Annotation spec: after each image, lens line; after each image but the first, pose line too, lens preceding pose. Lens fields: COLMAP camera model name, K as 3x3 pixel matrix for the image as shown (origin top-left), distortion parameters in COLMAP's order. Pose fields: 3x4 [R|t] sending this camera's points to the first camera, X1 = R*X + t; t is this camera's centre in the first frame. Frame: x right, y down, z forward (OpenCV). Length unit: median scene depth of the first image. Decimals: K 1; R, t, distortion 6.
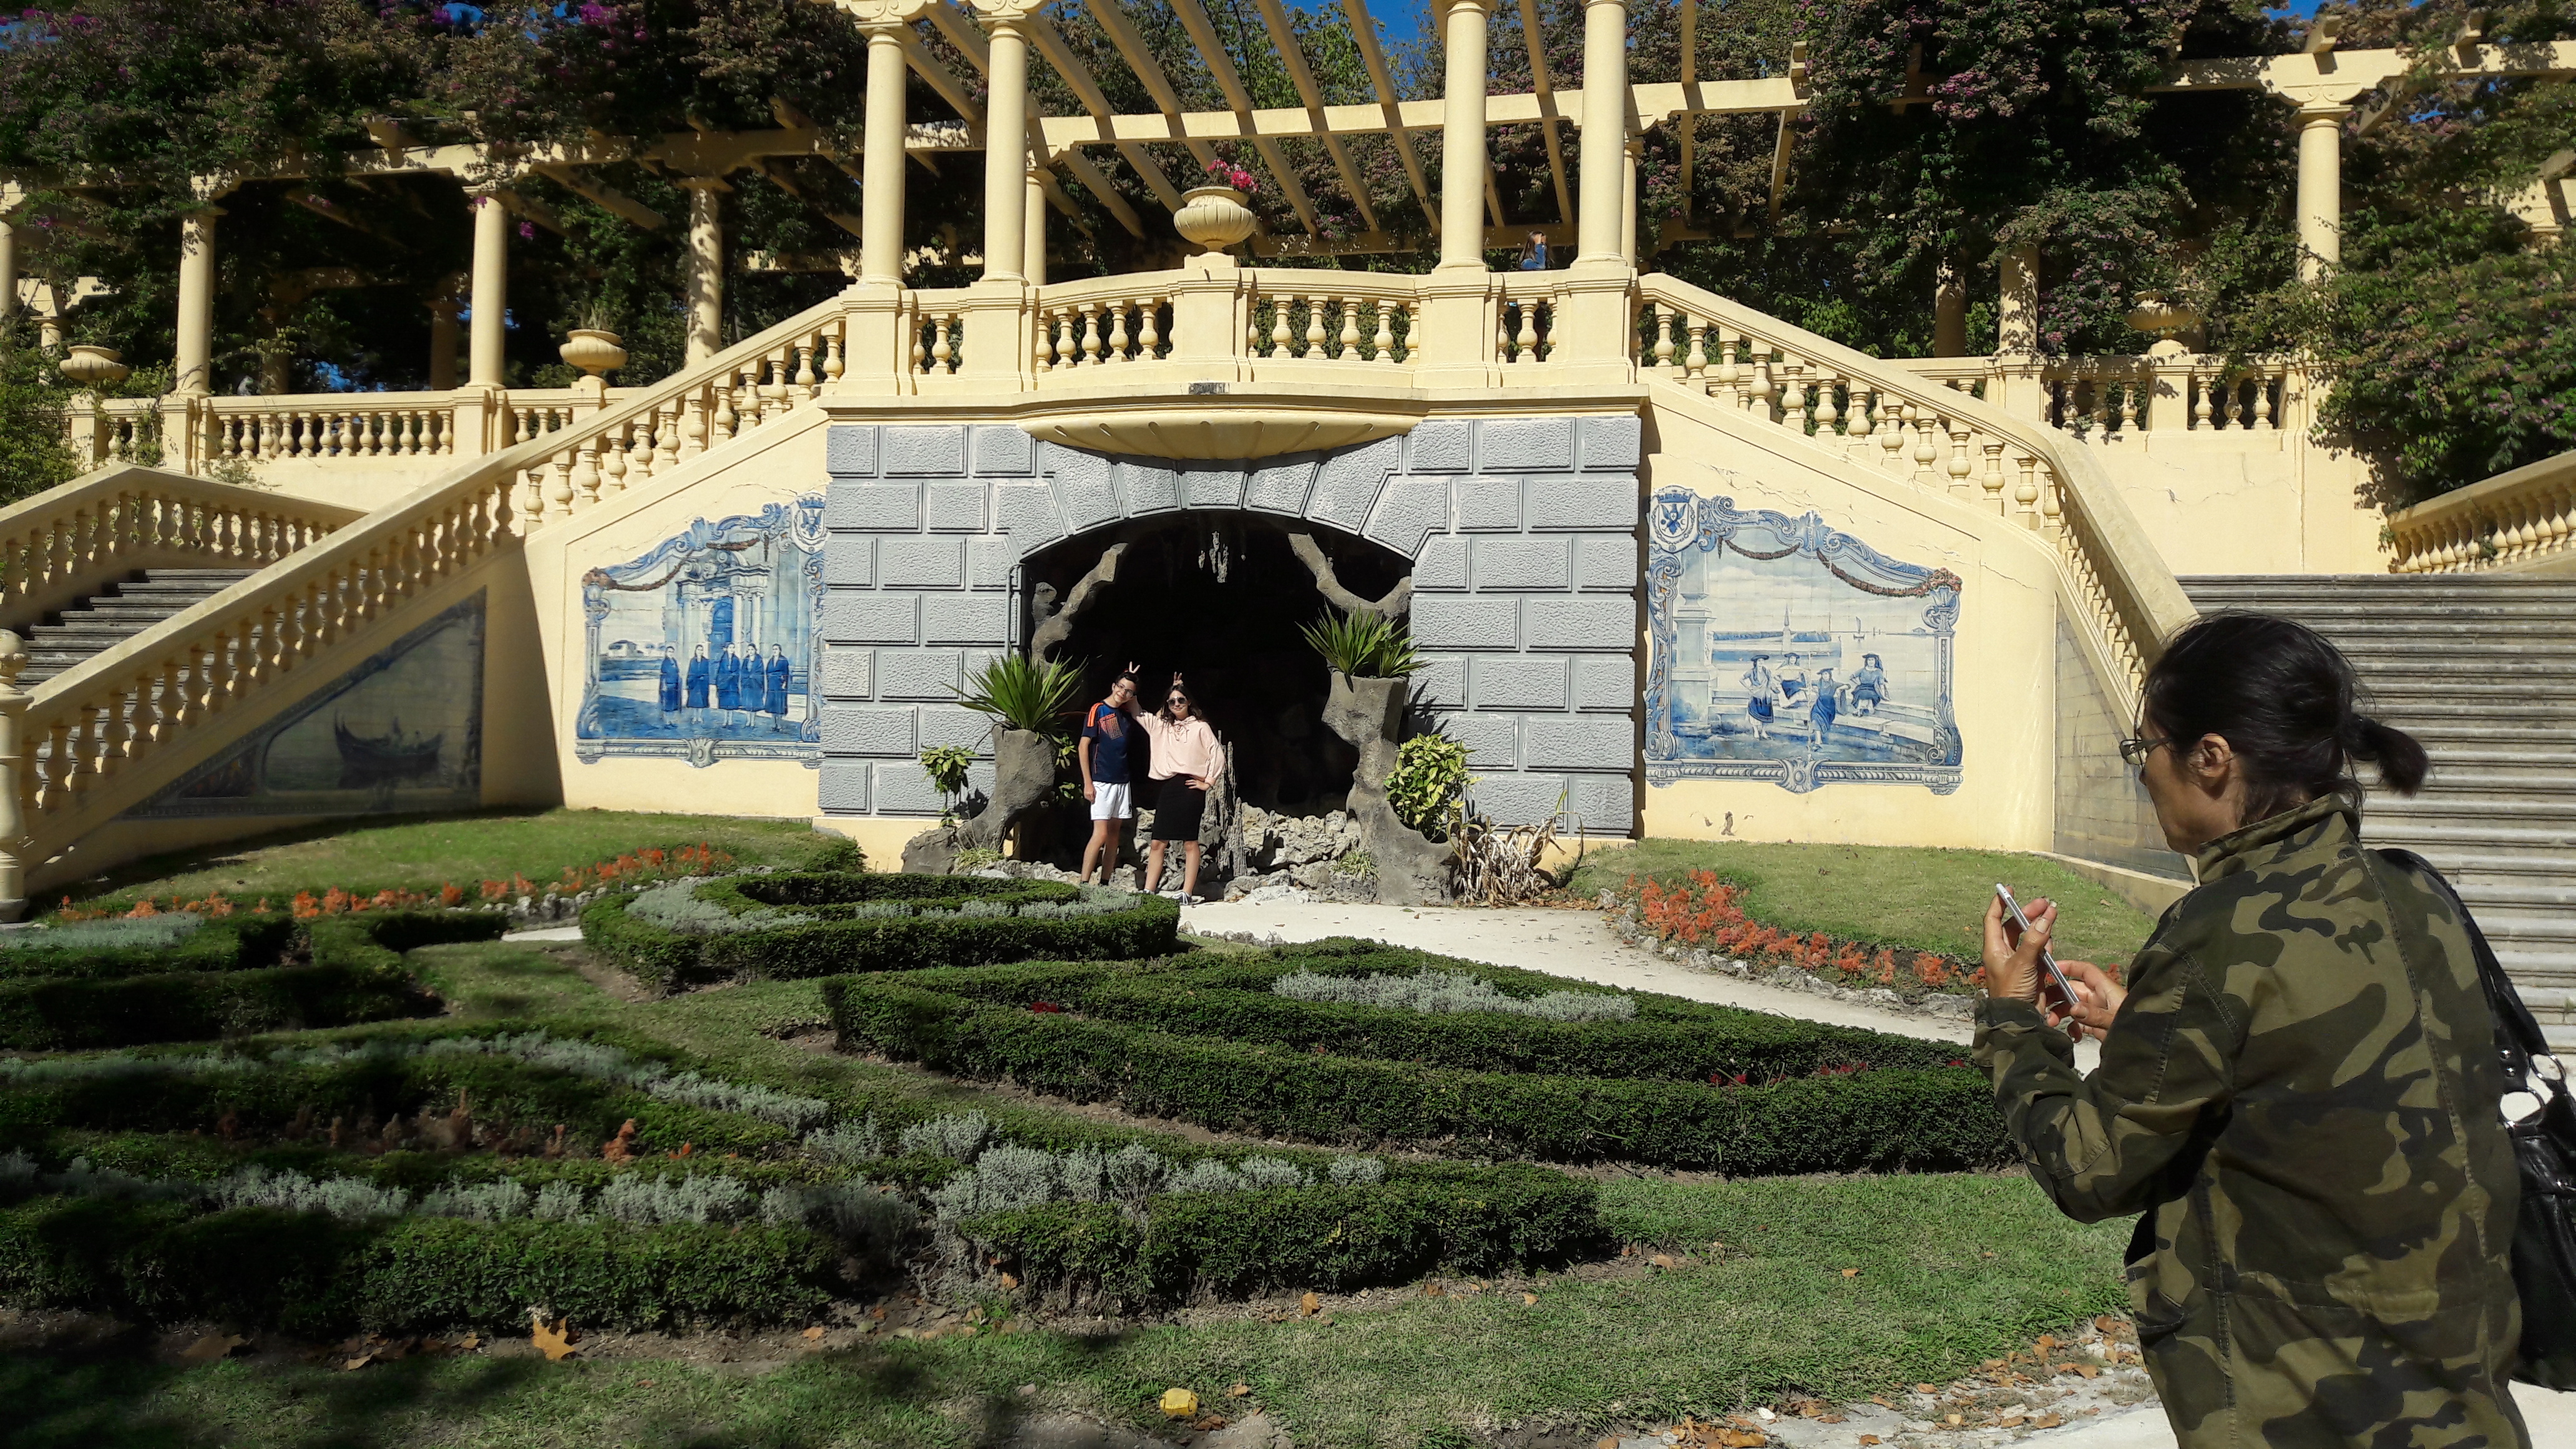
lens RADIAL K [[2070.8, 0, 1265.0], [0, 2070.8, 700.8], [0, 0, 1]] dist [0.102477, -0.179412]
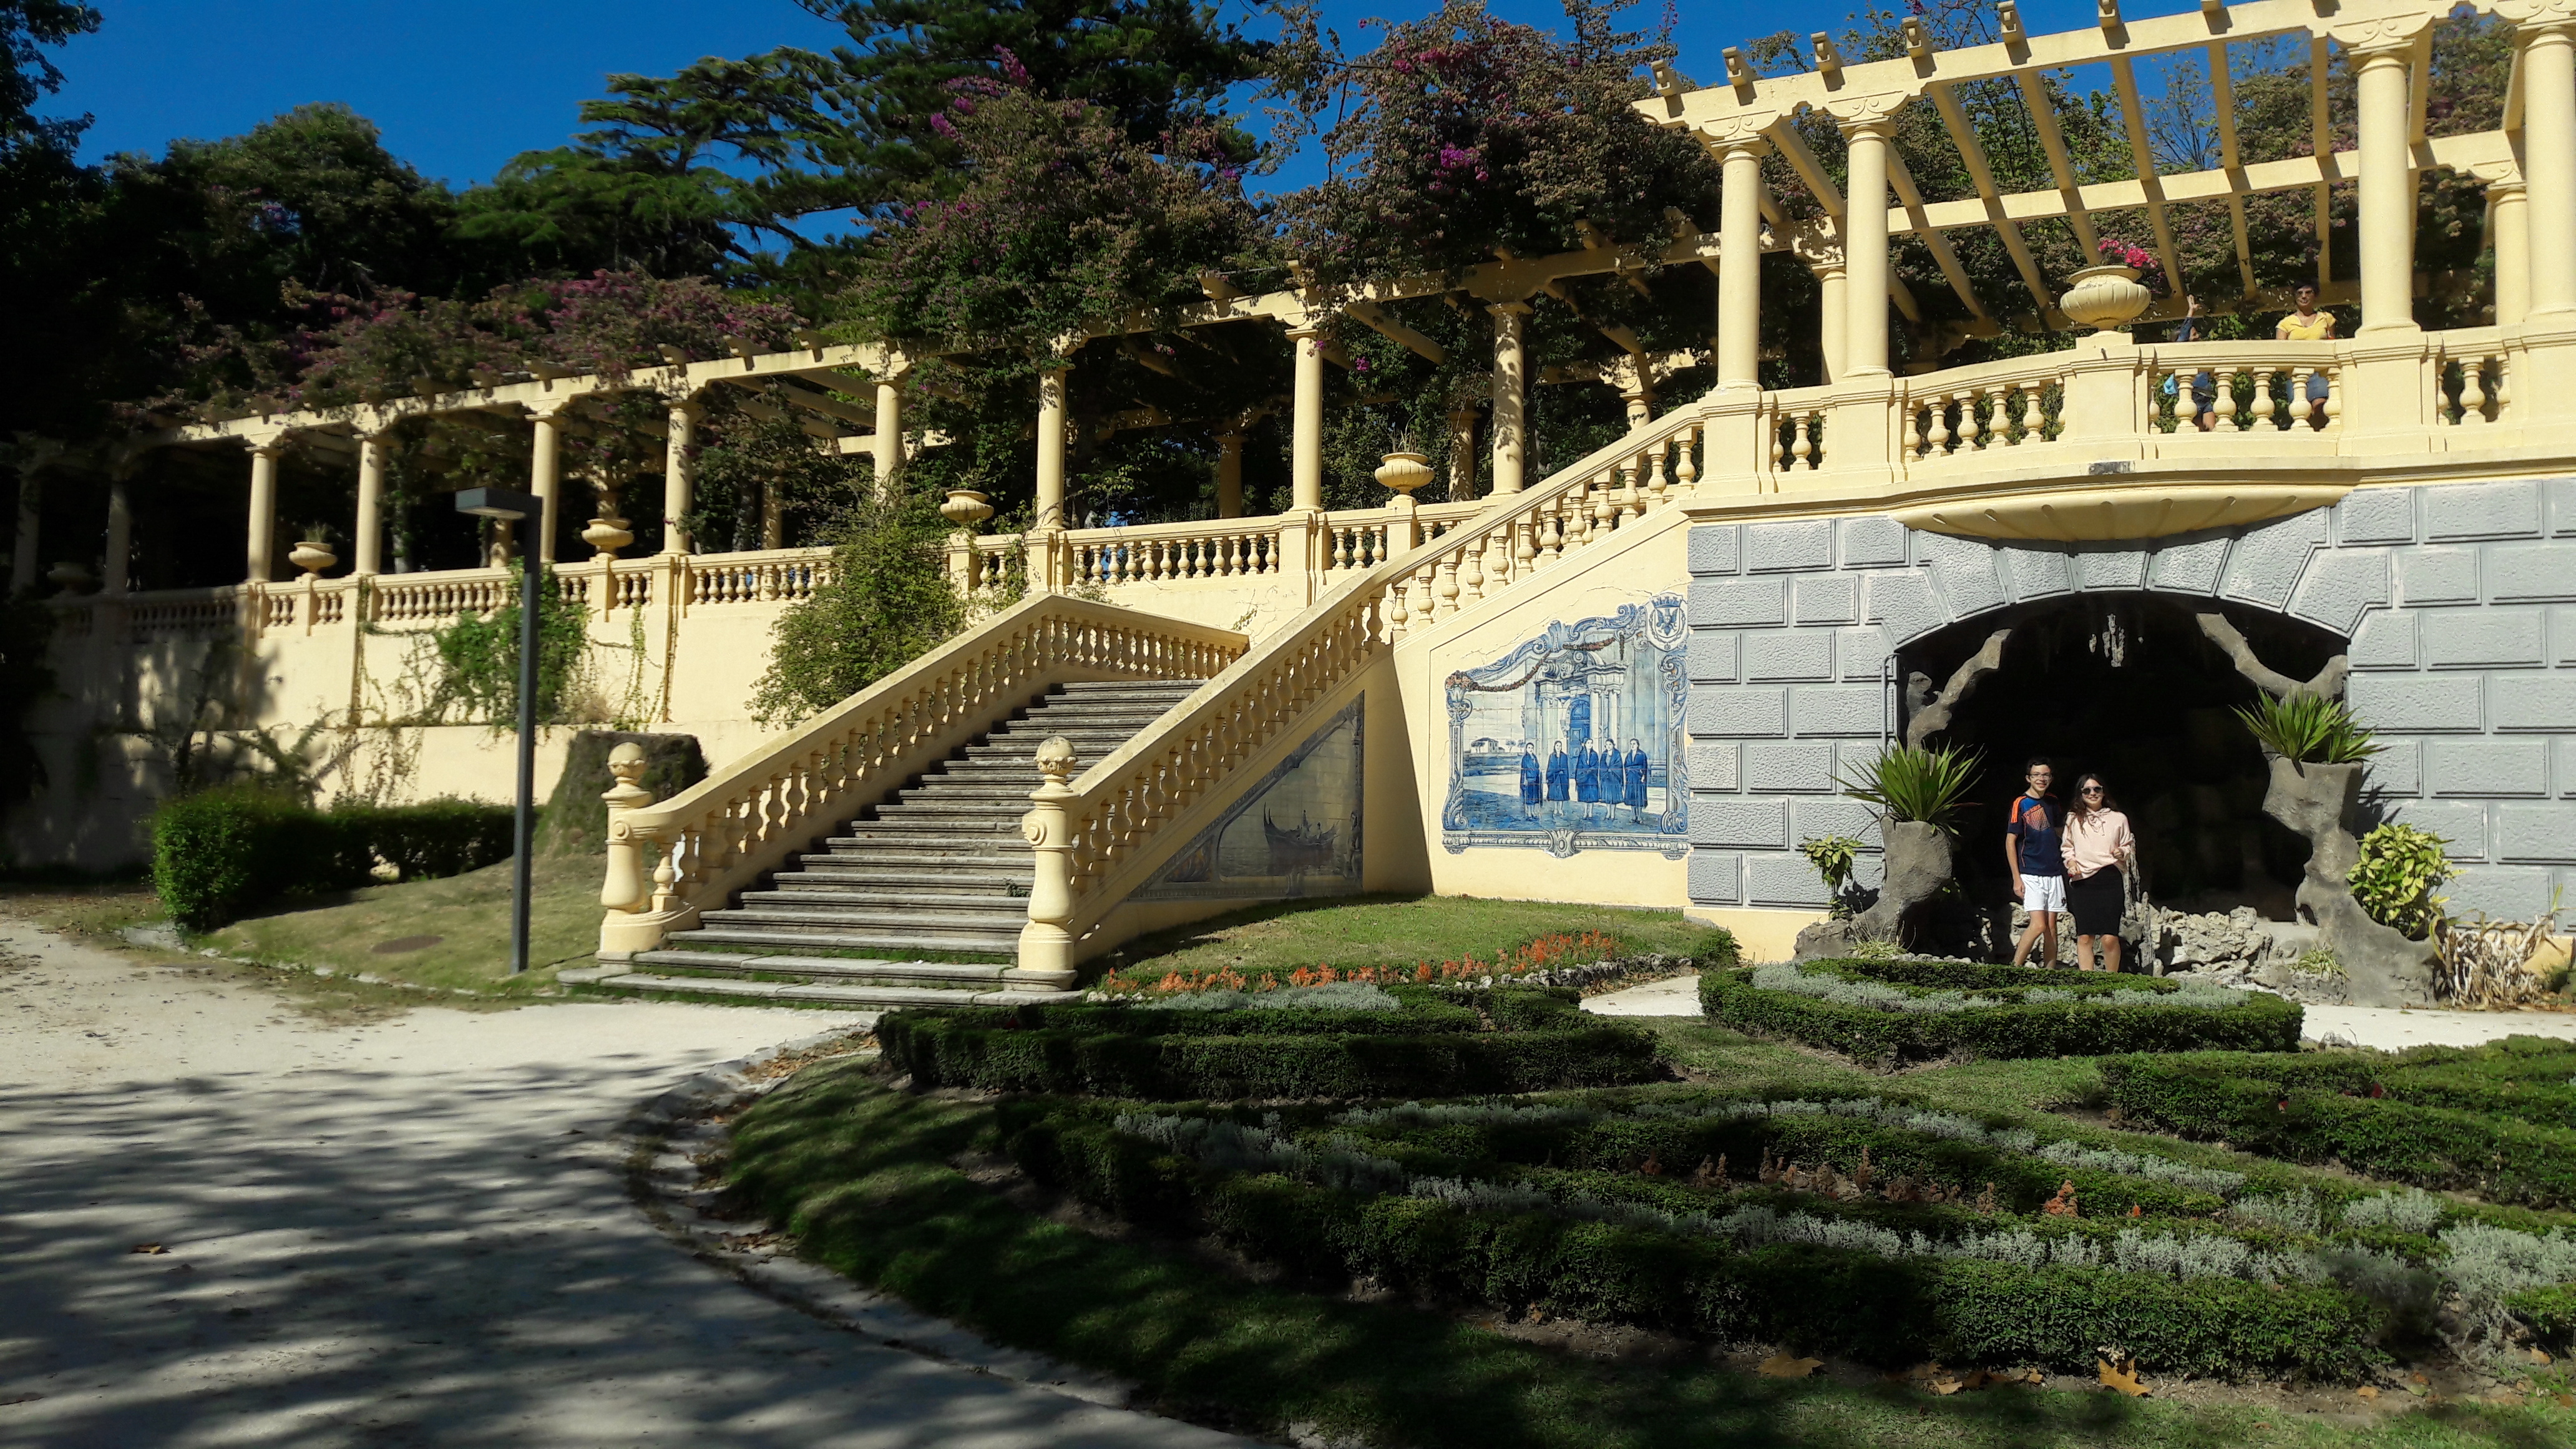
lens RADIAL K [[2075.3, 0, 1229.5], [0, 2075.3, 677.4], [0, 0, 1]] dist [0.111631, -0.198793]
pose [[0.957021, -0.025589, -0.288888, -0.131185], [0.009112, 0.998261, -0.058239, 0.000735], [0.289876, 0.053104, 0.955590, -0.054416]]
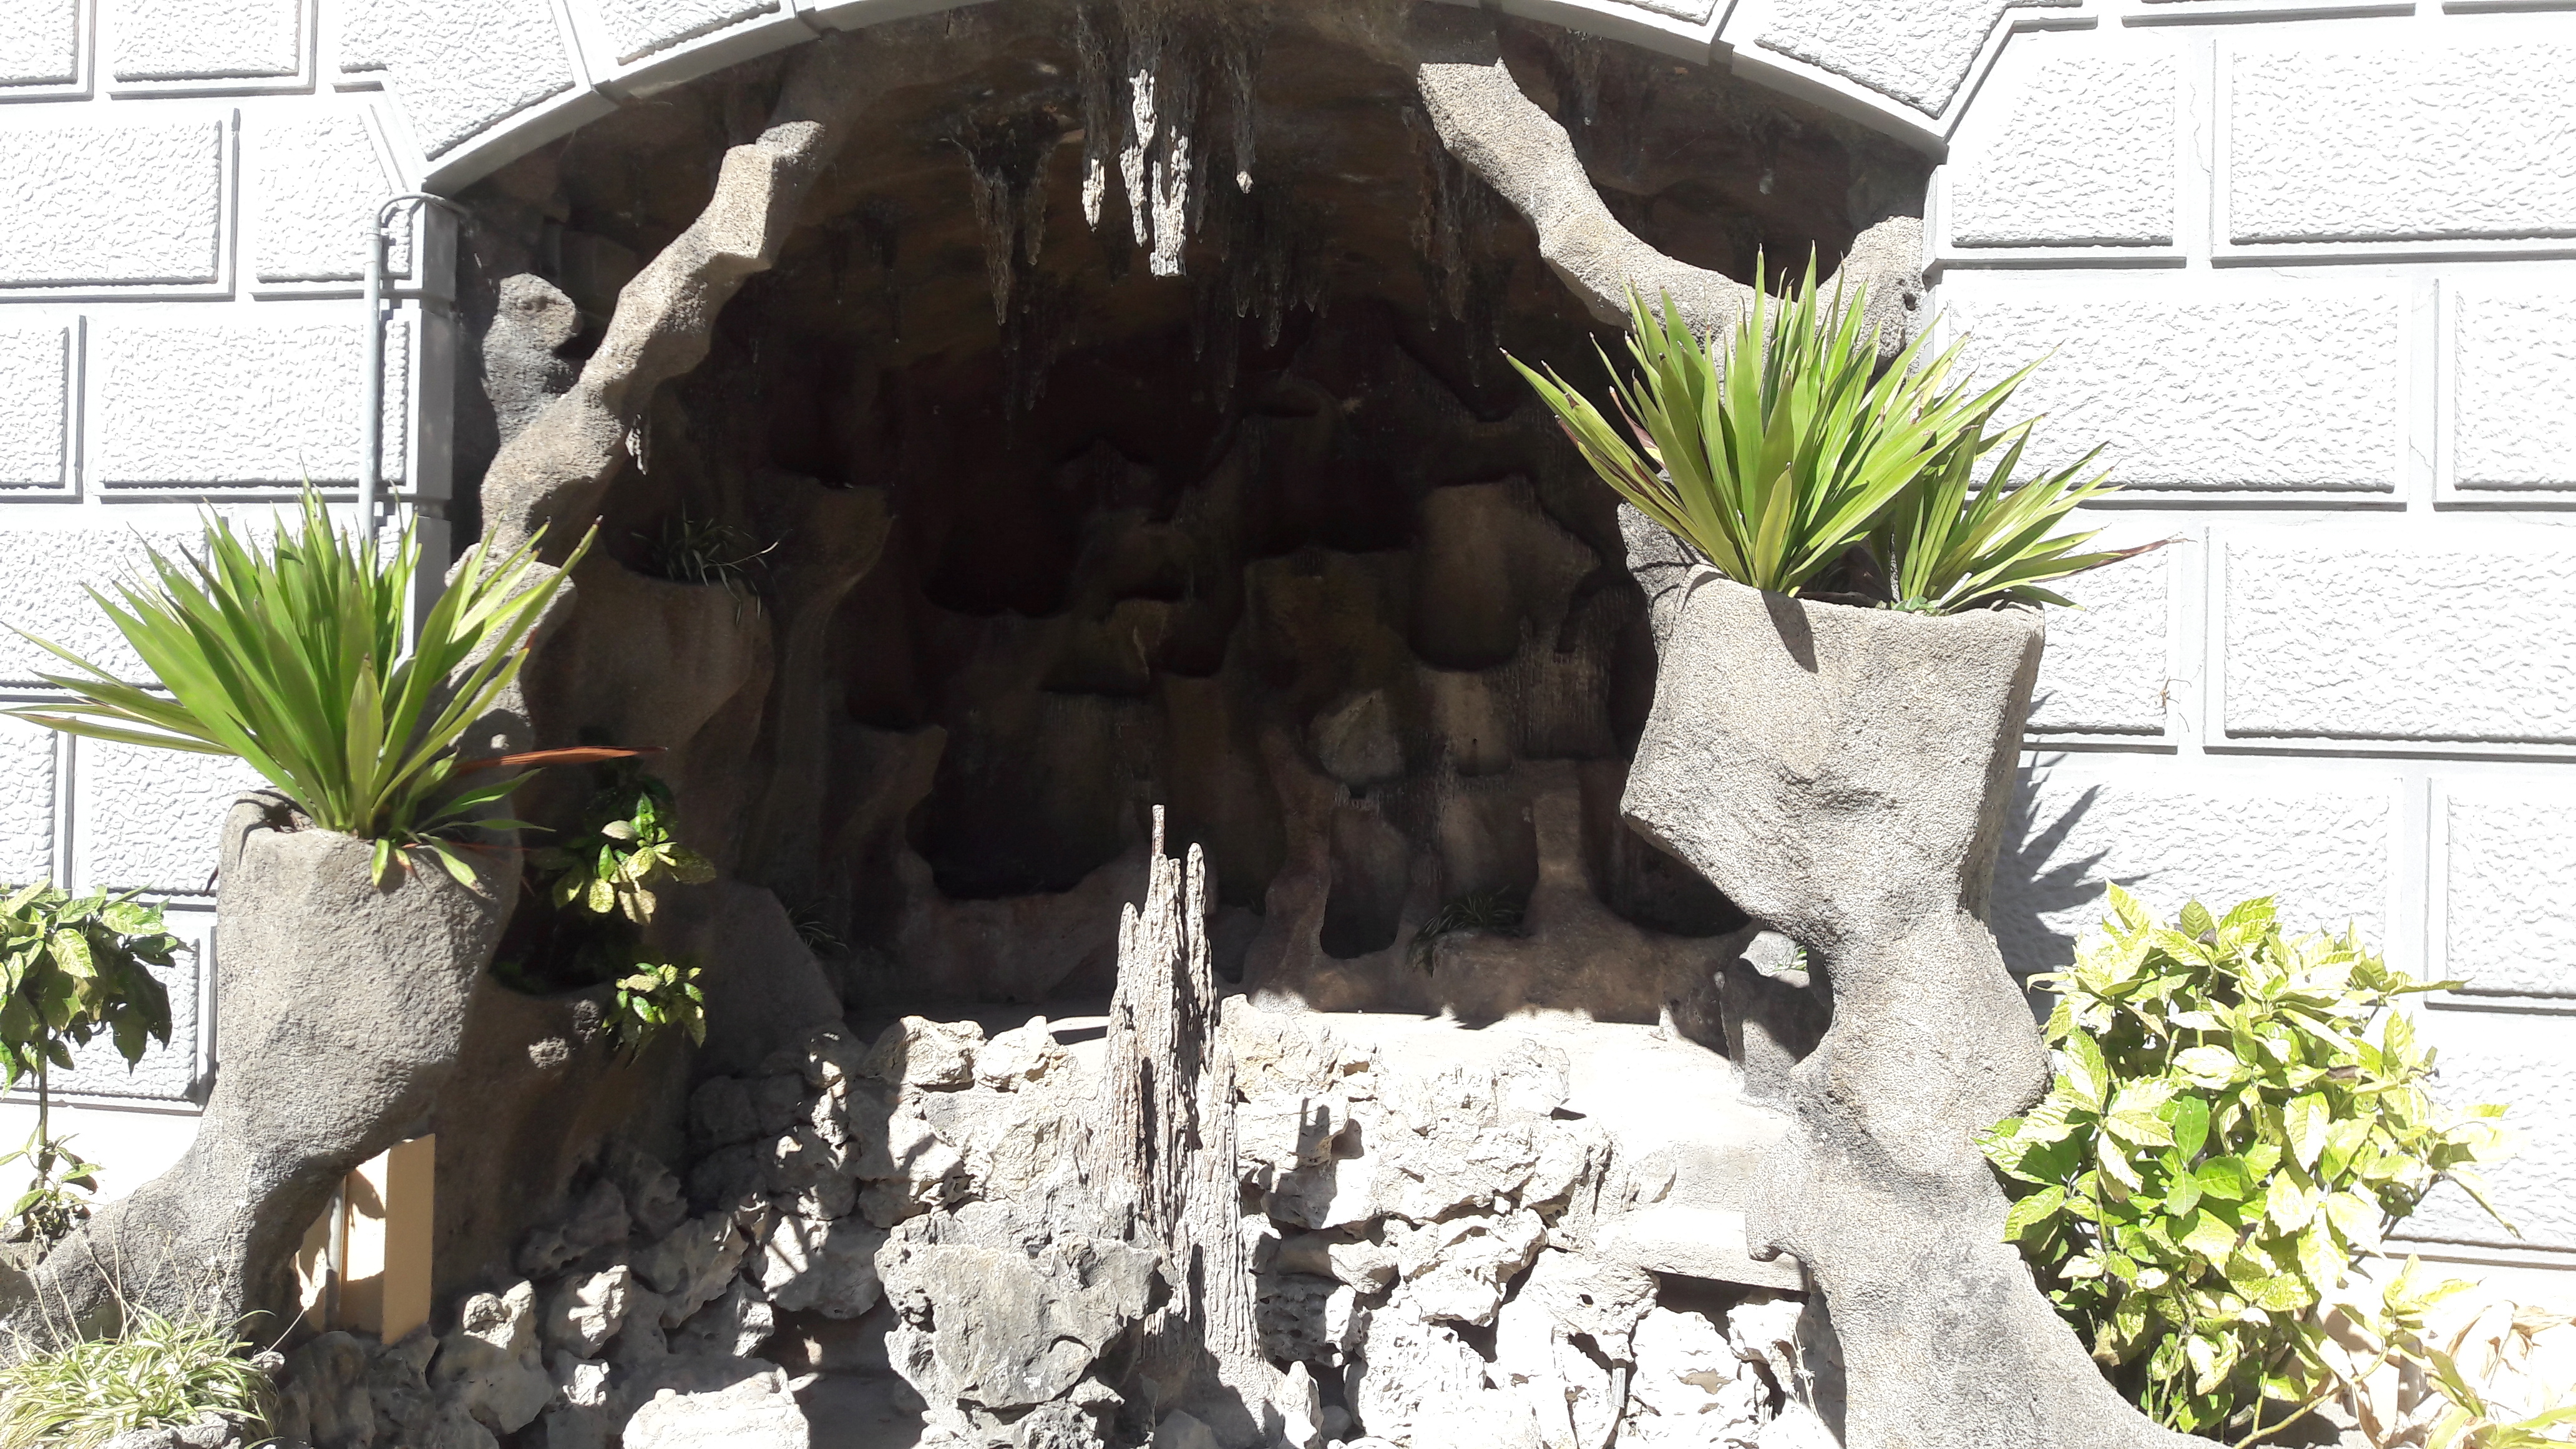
lens RADIAL K [[2101.3, 0, 1238.9], [0, 2101.3, 692.0], [0, 0, 1]] dist [0.119615, -0.248309]
pose [[0.999911, 0.001039, 0.013278, -0.014488], [-0.001323, 0.999769, 0.021435, -0.007010], [-0.013253, -0.021451, 0.999682, 0.708630]]
